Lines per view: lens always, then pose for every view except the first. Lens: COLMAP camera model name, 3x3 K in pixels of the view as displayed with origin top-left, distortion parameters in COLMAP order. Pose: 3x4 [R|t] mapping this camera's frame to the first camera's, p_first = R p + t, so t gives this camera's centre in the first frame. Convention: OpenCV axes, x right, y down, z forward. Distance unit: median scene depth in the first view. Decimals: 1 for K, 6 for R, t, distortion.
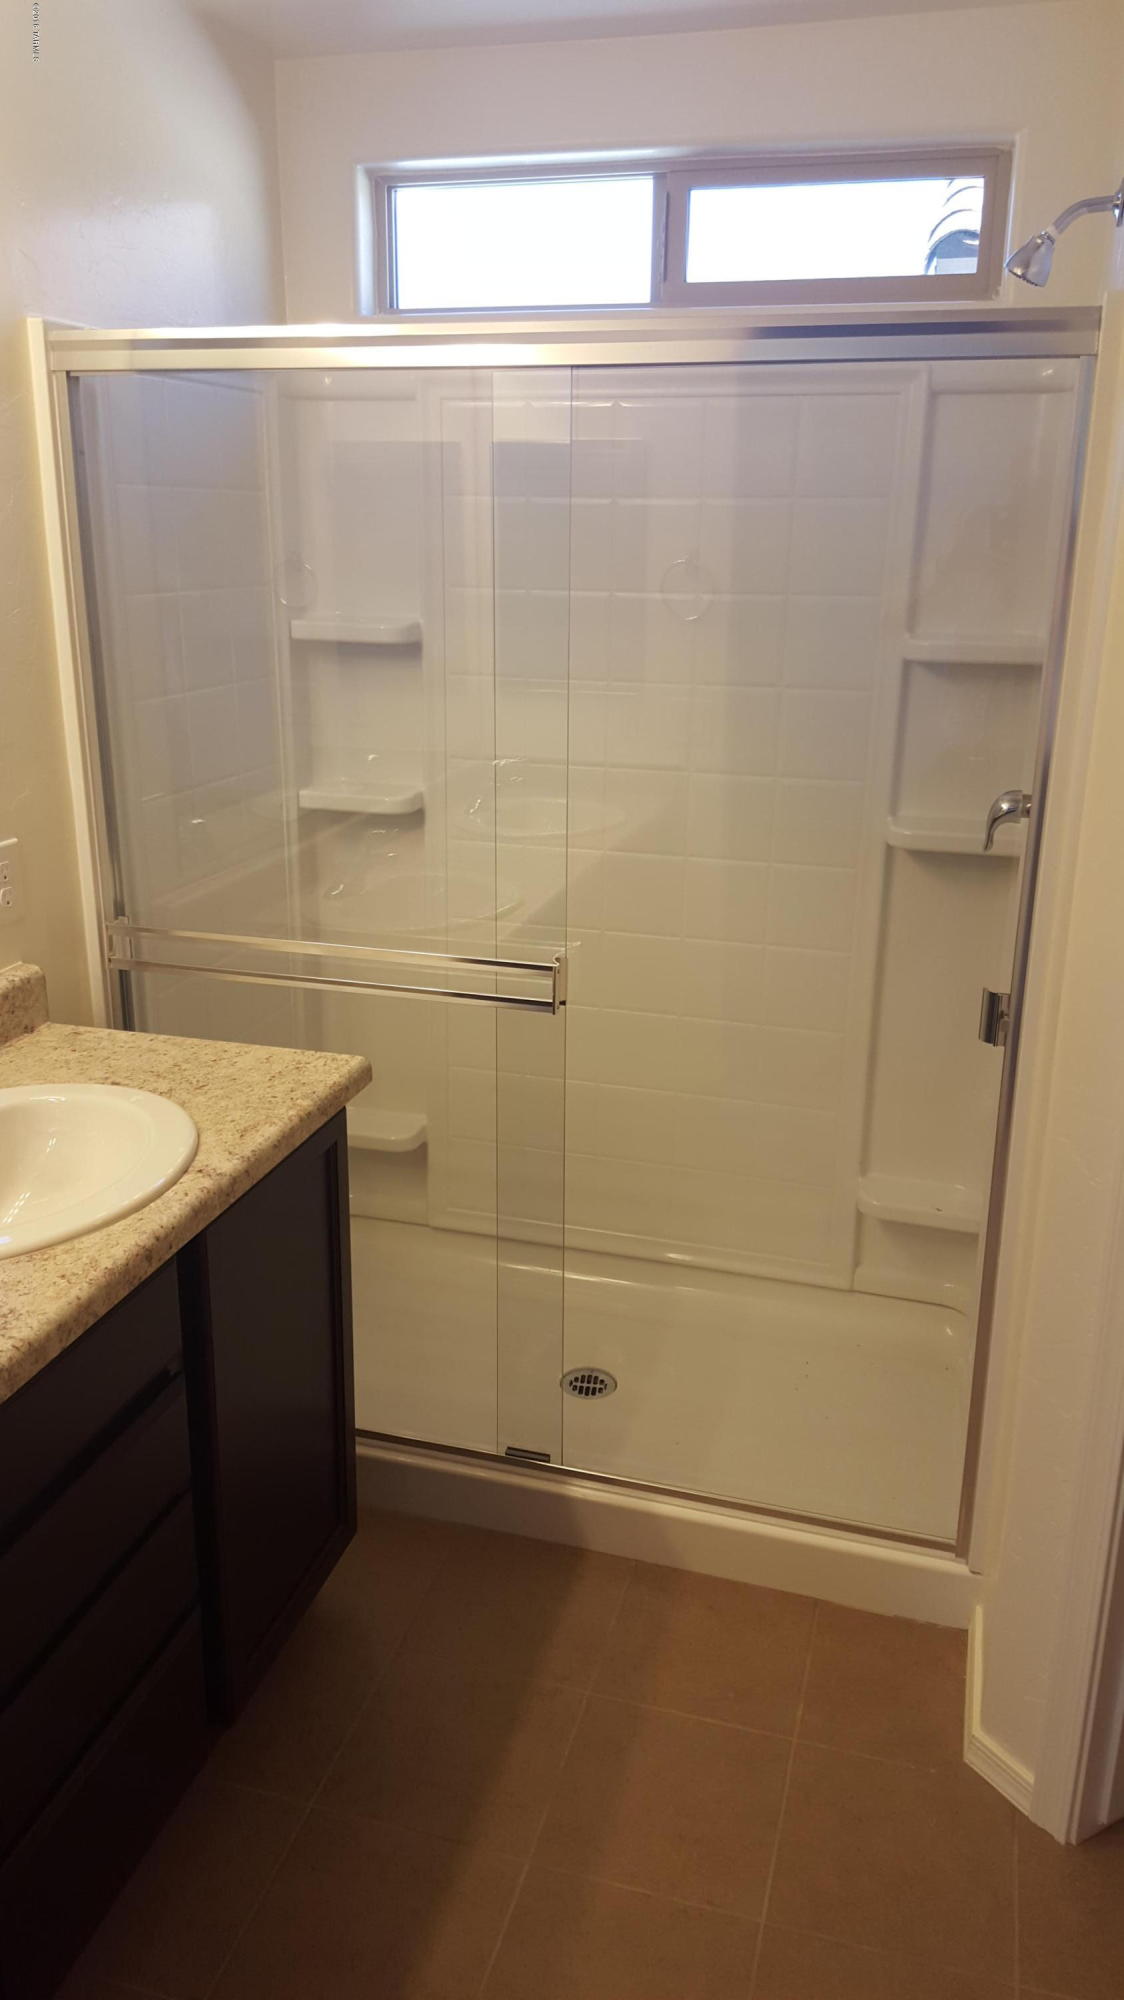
lens RADIAL K [[1471.9, 0, 522.8], [0, 1471.9, 987.7], [0, 0, 1]] dist [0.109193, -0.124774]
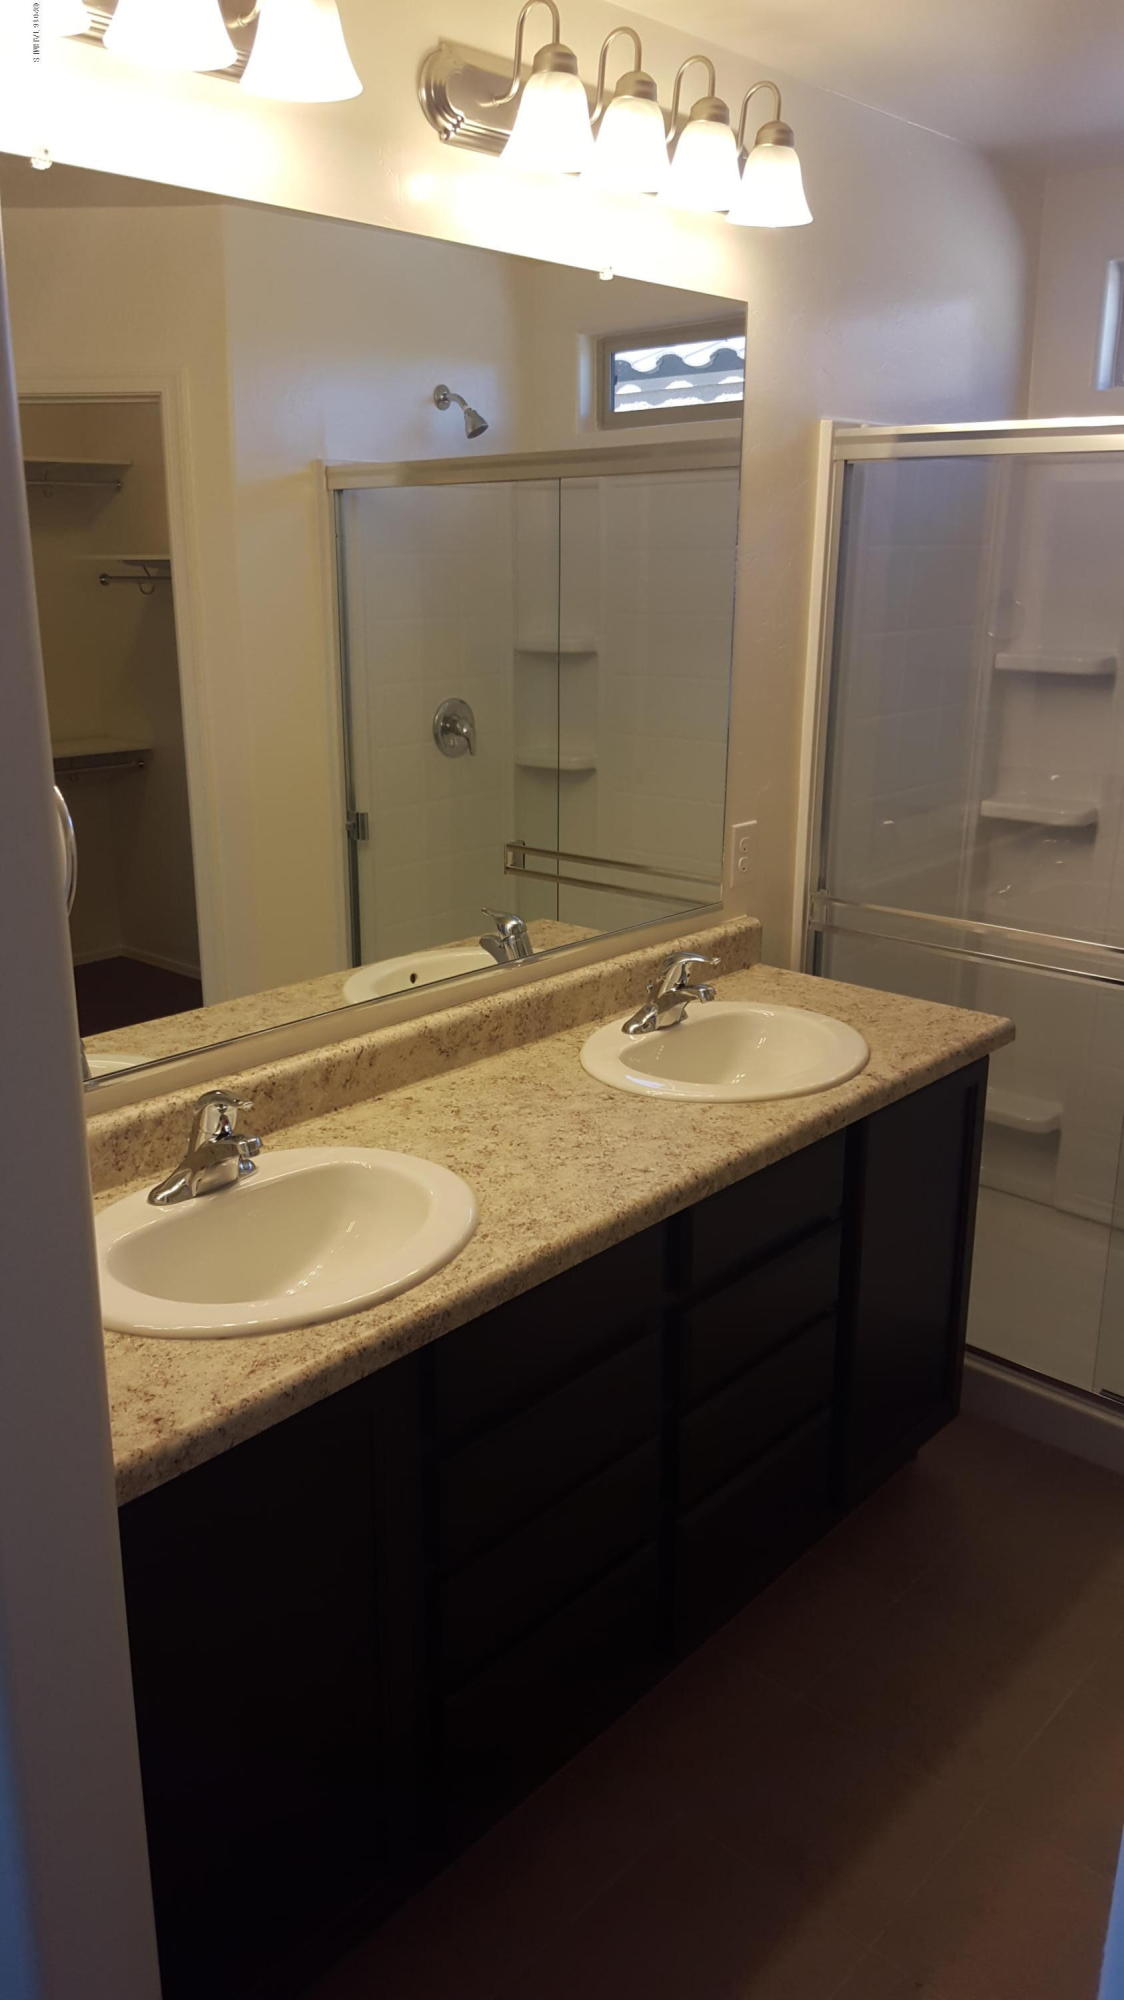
lens RADIAL K [[1493.0, 0, 548.7], [0, 1493.0, 1000.6], [0, 0, 1]] dist [0.181581, -0.316326]
pose [[0.910264, 0.119024, -0.396552, 0.037498], [-0.122451, 0.992333, 0.016768, 0.057135], [0.395507, 0.033295, 0.917859, -0.281329]]
